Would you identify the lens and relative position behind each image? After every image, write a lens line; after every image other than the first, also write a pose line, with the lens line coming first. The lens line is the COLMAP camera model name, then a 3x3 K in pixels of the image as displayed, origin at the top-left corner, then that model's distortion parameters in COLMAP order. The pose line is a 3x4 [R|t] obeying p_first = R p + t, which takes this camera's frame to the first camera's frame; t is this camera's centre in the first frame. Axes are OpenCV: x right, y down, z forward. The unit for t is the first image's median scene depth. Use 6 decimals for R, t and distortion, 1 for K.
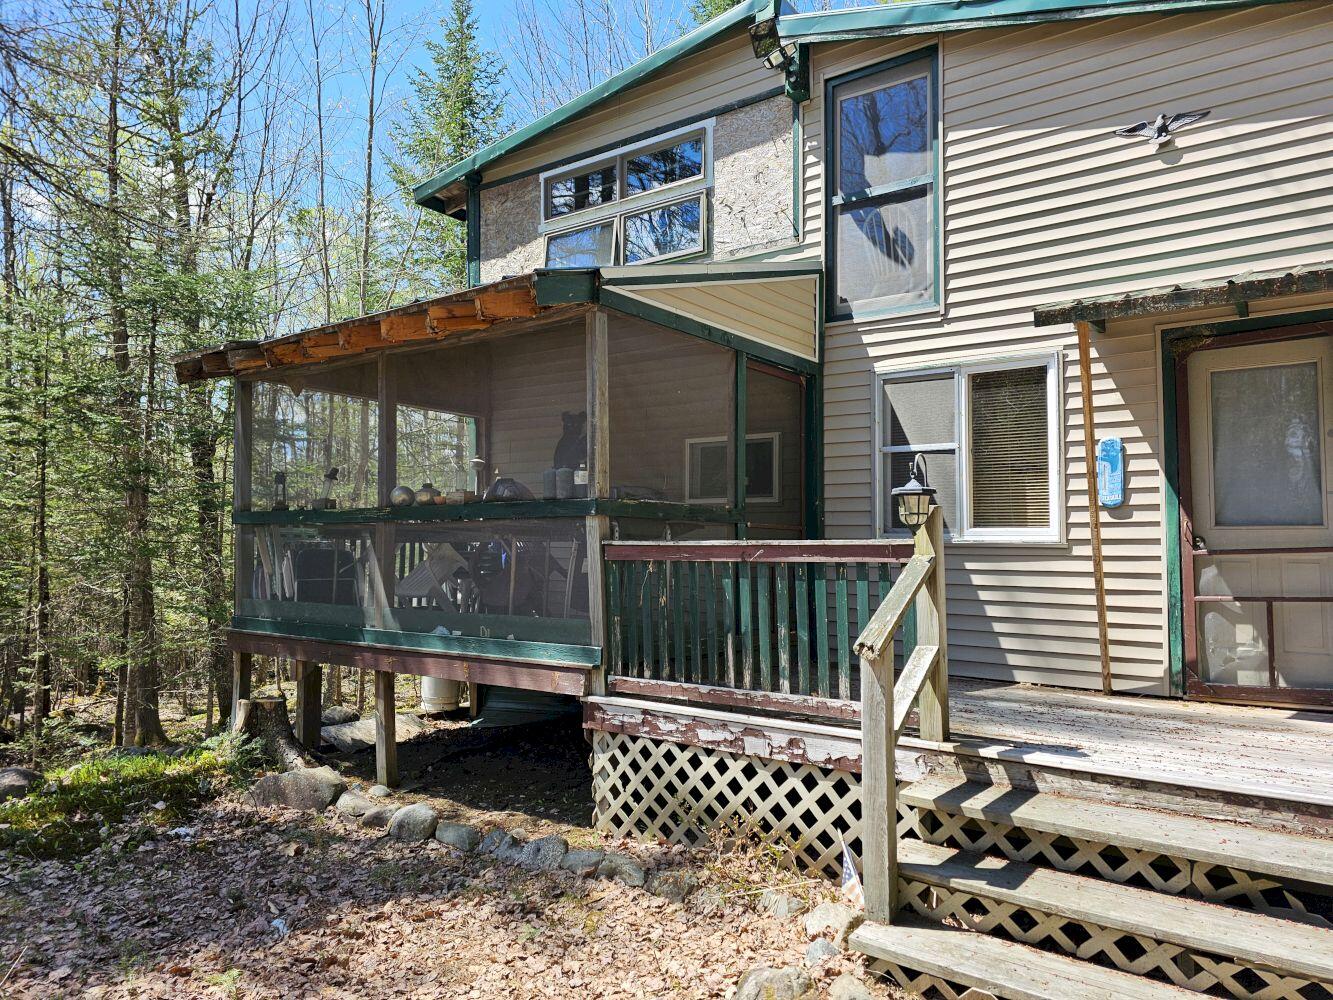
lens RADIAL K [[889.0, 0, 674.2], [0, 889.0, 489.8], [0, 0, 1]] dist [0.054351, -0.038065]
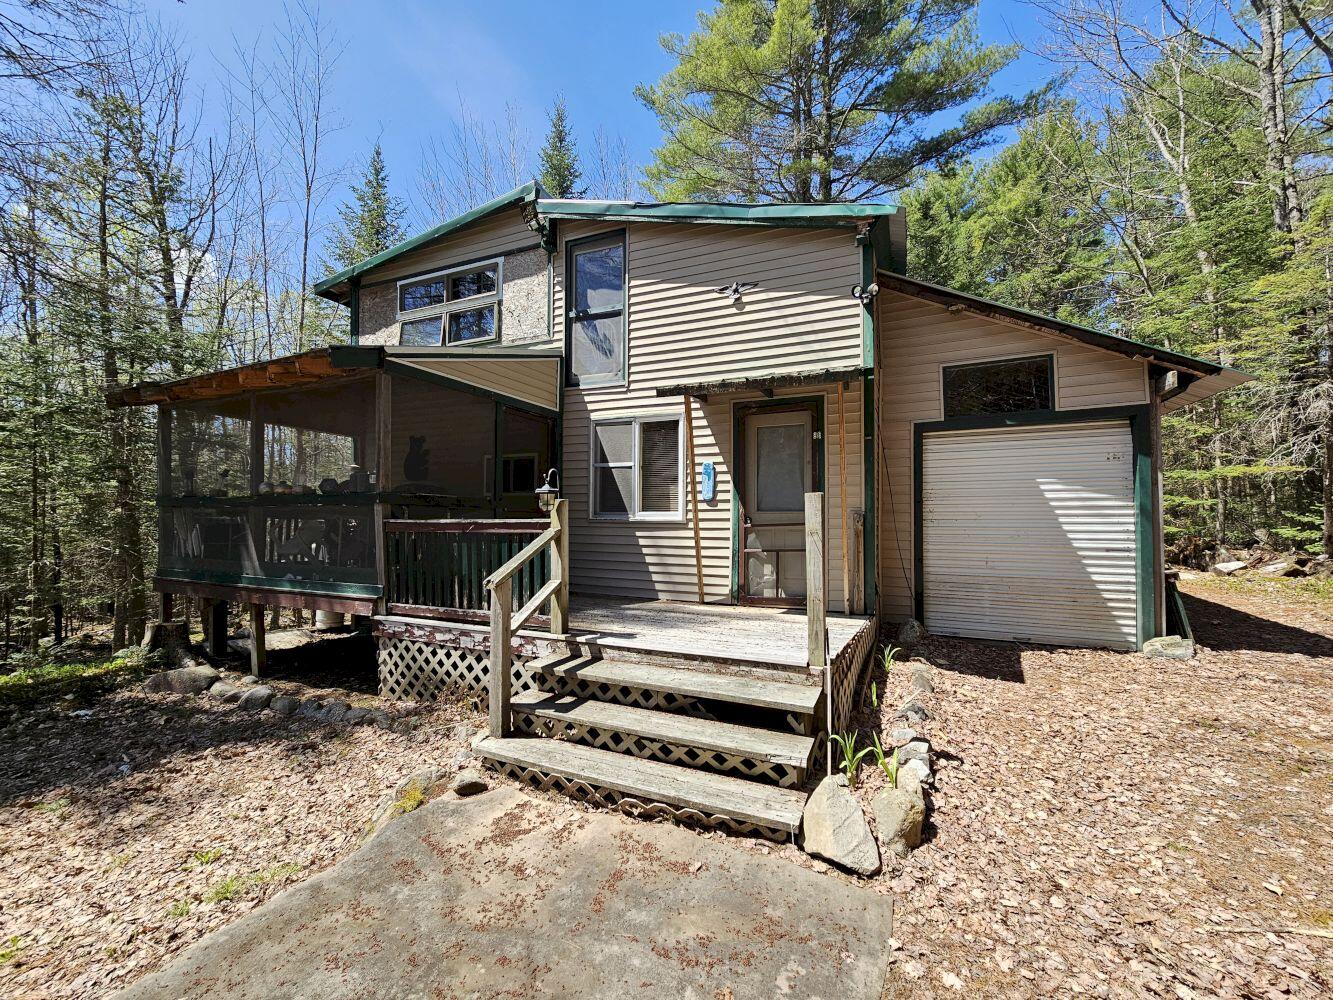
lens RADIAL K [[546.0, 0, 668.0], [0, 546.0, 505.8], [0, 0, 1]] dist [-0.002020, 0.002008]
pose [[0.980018, 0.007319, 0.198773, 0.197772], [-0.014397, 0.999312, 0.034187, -0.006744], [-0.198386, -0.036366, 0.979449, -0.053546]]
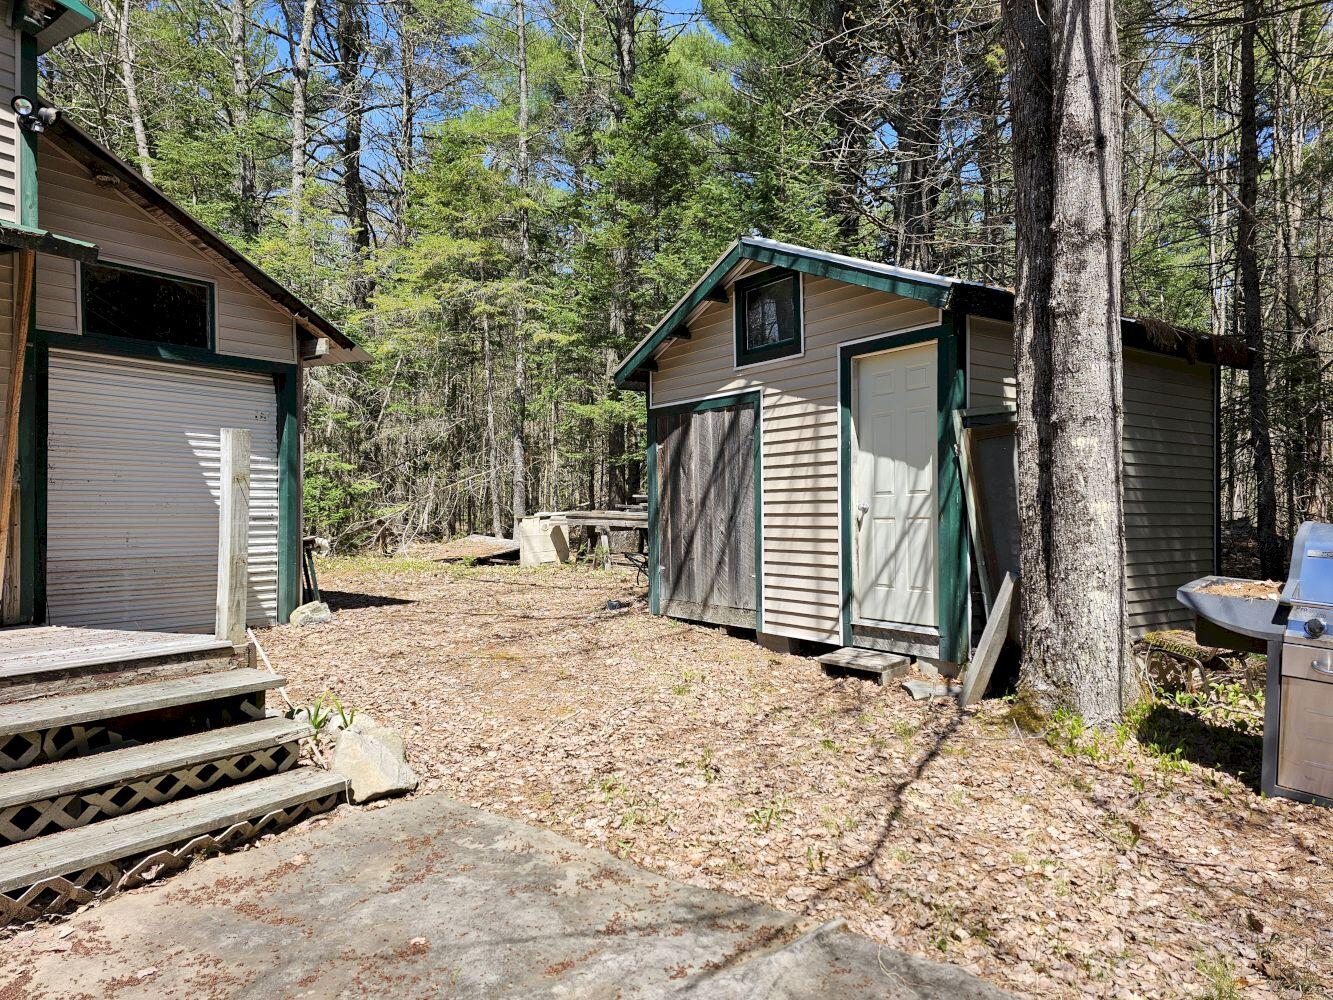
lens RADIAL K [[889.0, 0, 669.8], [0, 889.0, 505.4], [0, 0, 1]] dist [0.054351, -0.038065]
pose [[-0.052443, 0.008374, 0.998589, -0.327232], [-0.062945, 0.997949, -0.011674, 0.049357], [-0.996638, -0.063468, -0.051808, 0.159309]]
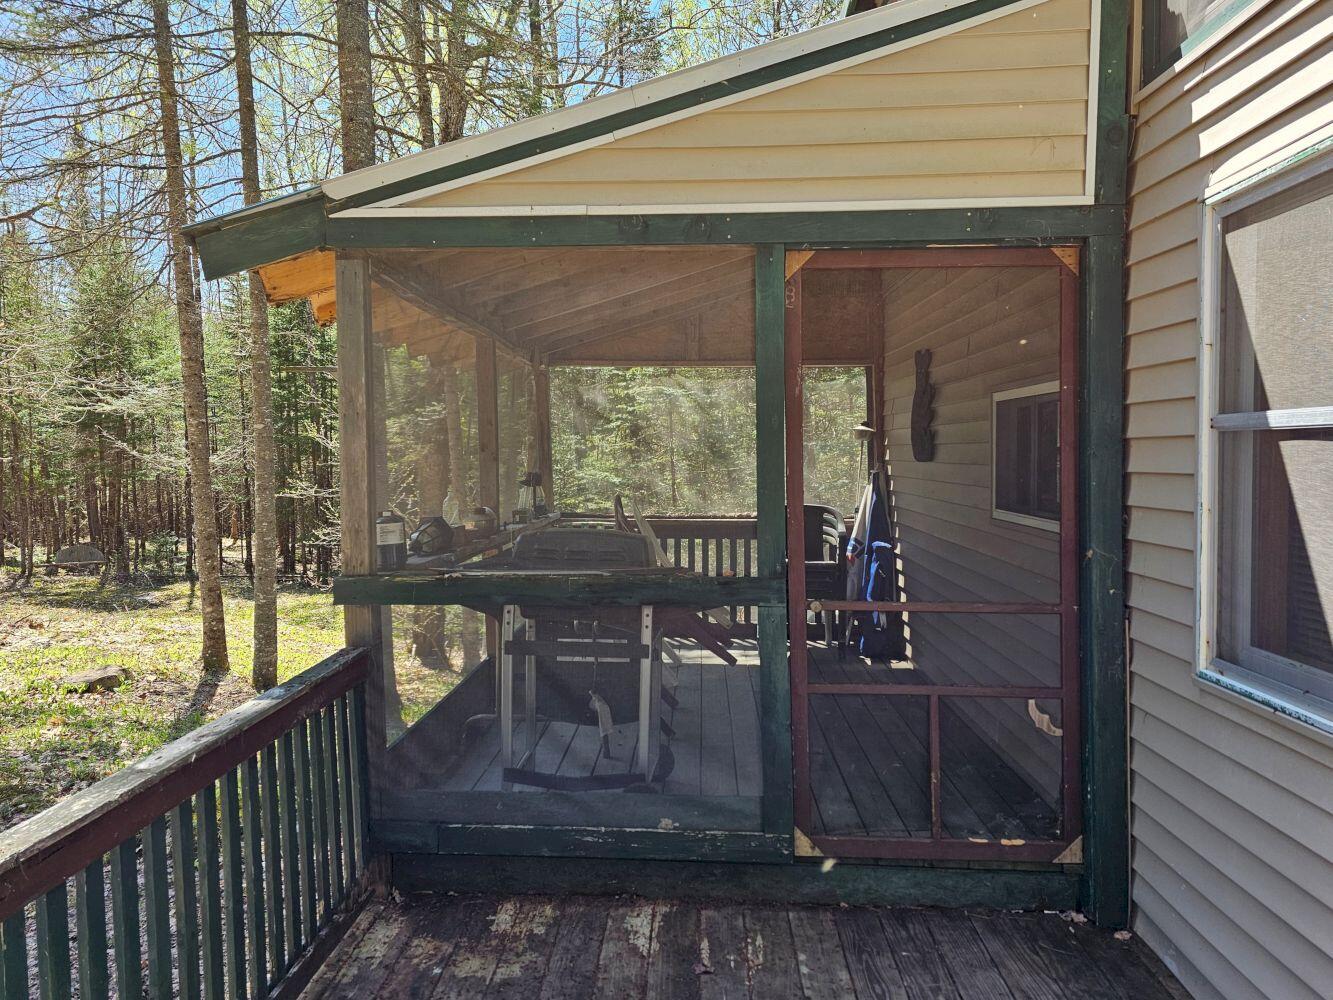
lens RADIAL K [[889.0, 0, 668.2], [0, 889.0, 505.0], [0, 0, 1]] dist [0.054351, -0.038065]
pose [[0.554159, 0.041251, -0.831388, 0.490137], [0.056953, 0.994552, 0.087309, -0.066587], [0.830460, -0.095733, 0.548790, 0.742278]]
